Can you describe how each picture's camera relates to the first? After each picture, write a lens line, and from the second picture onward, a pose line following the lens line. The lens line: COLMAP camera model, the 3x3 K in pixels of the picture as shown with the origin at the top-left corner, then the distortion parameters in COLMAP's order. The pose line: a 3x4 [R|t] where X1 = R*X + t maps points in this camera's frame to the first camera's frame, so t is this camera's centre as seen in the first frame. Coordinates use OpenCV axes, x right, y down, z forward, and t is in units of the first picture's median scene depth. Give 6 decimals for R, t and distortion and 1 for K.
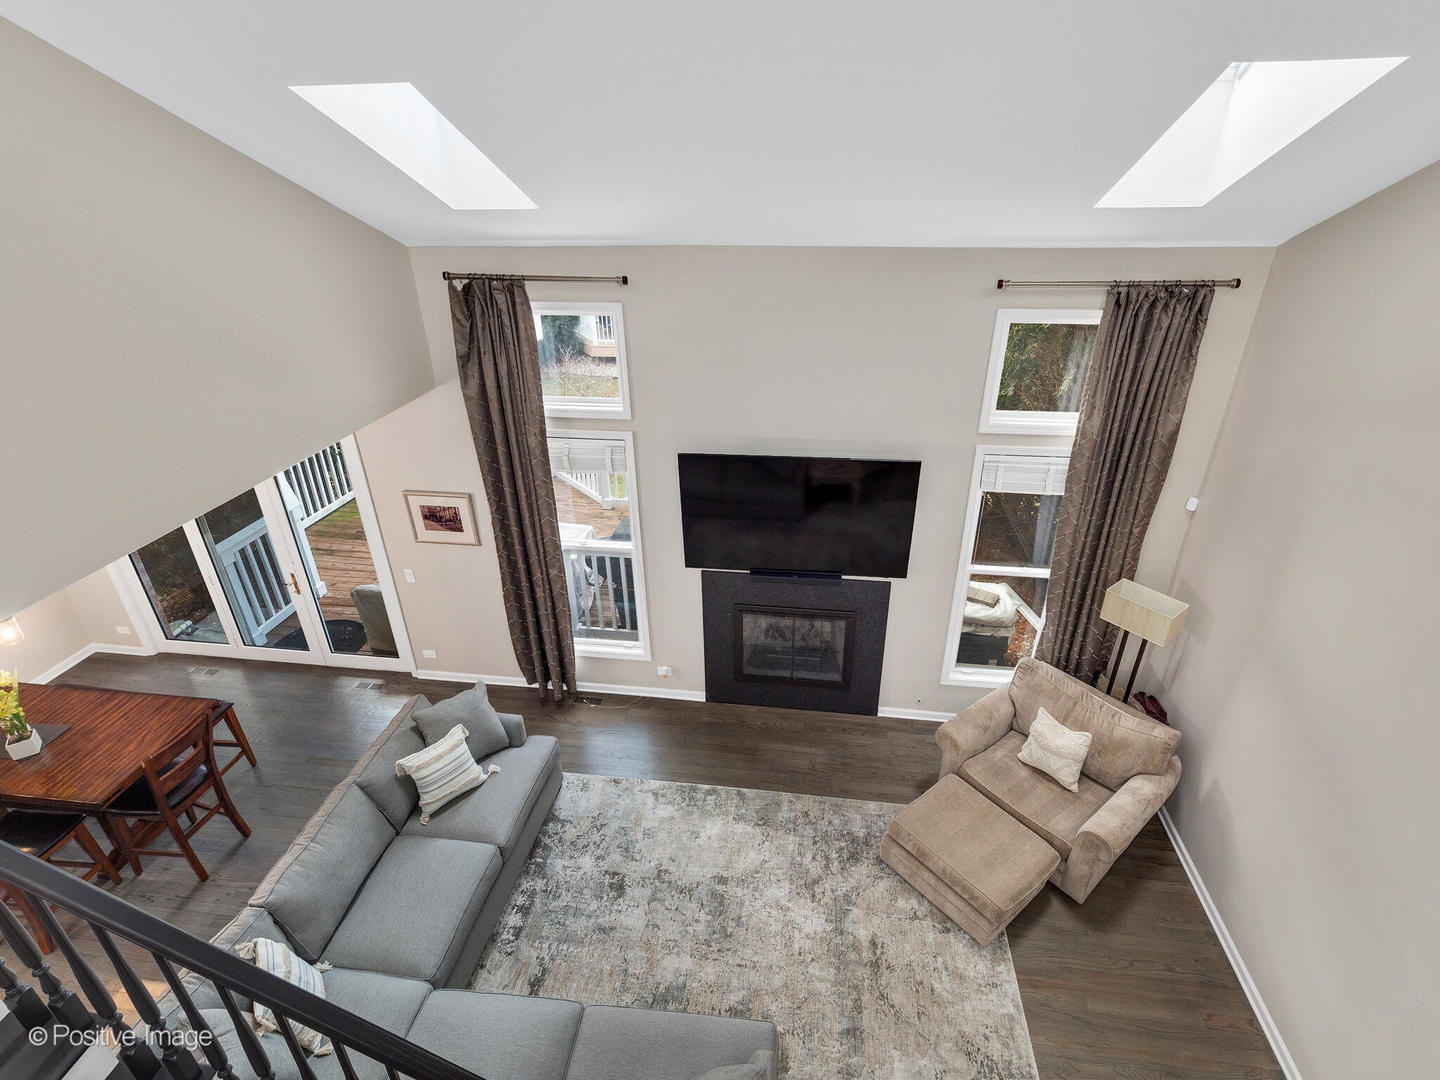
lens RADIAL K [[733.7, 0, 727.9], [0, 733.7, 550.8], [0, 0, 1]] dist [0.016641, 0.000162]
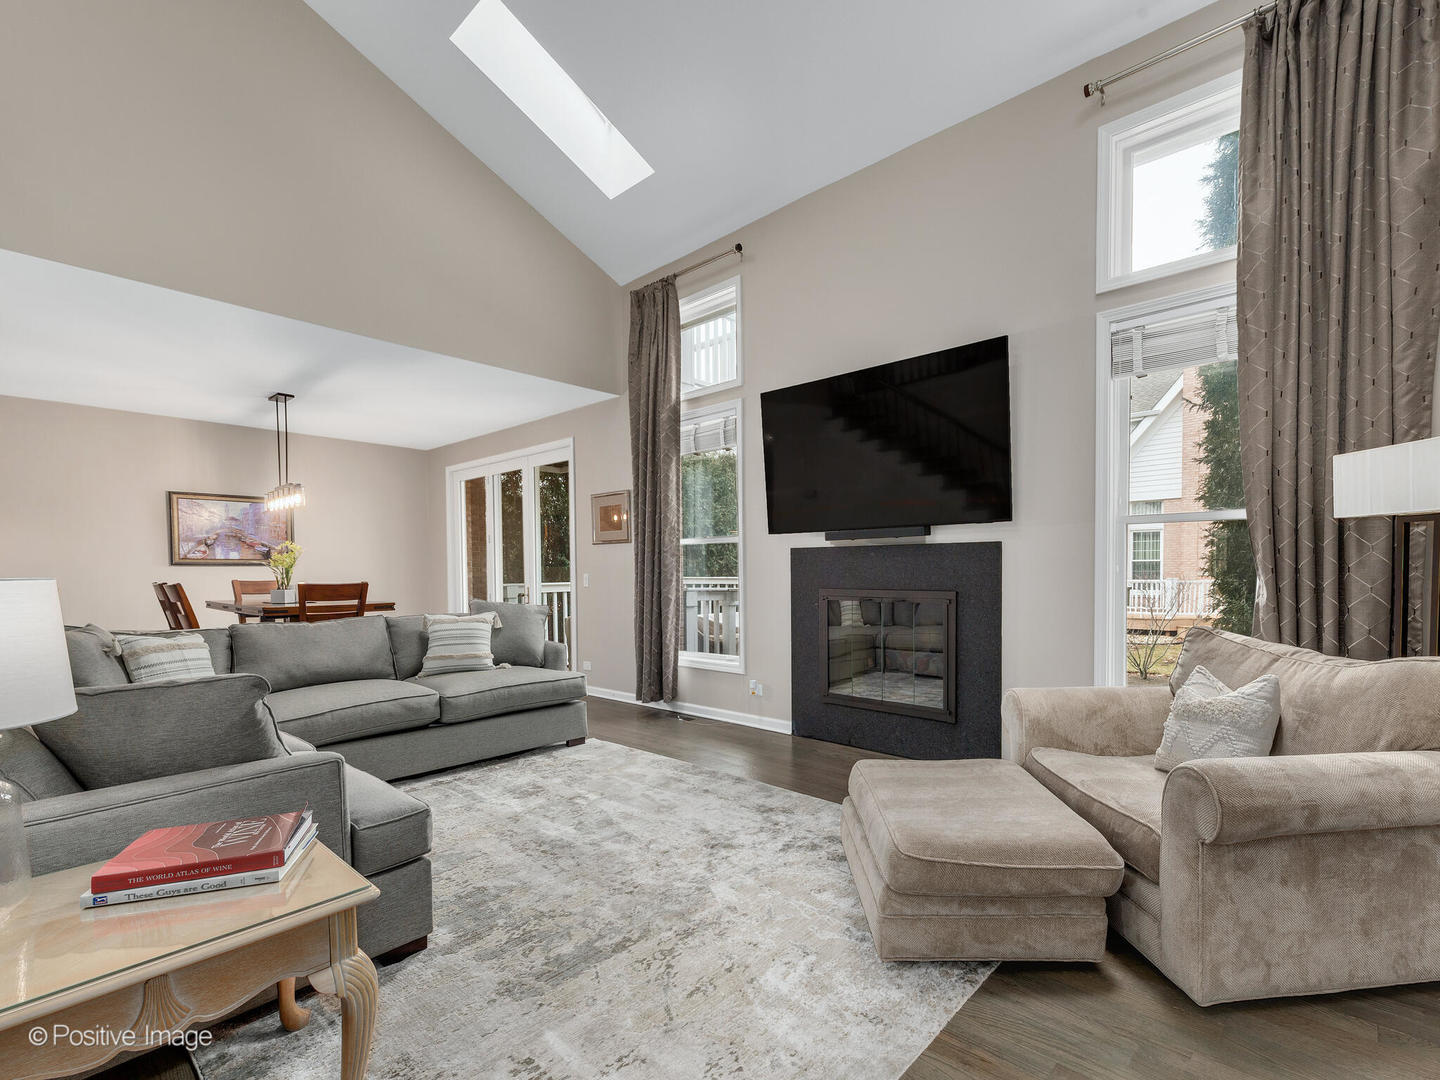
lens RADIAL K [[662.9, 0, 729.1], [0, 662.9, 567.6], [0, 0, 1]] dist [0.002396, -0.000456]
pose [[0.829477, 0.028193, -0.557829, 0.396268], [-0.271839, 0.892835, -0.359094, 0.404651], [0.487925, 0.449500, 0.748251, 0.426062]]
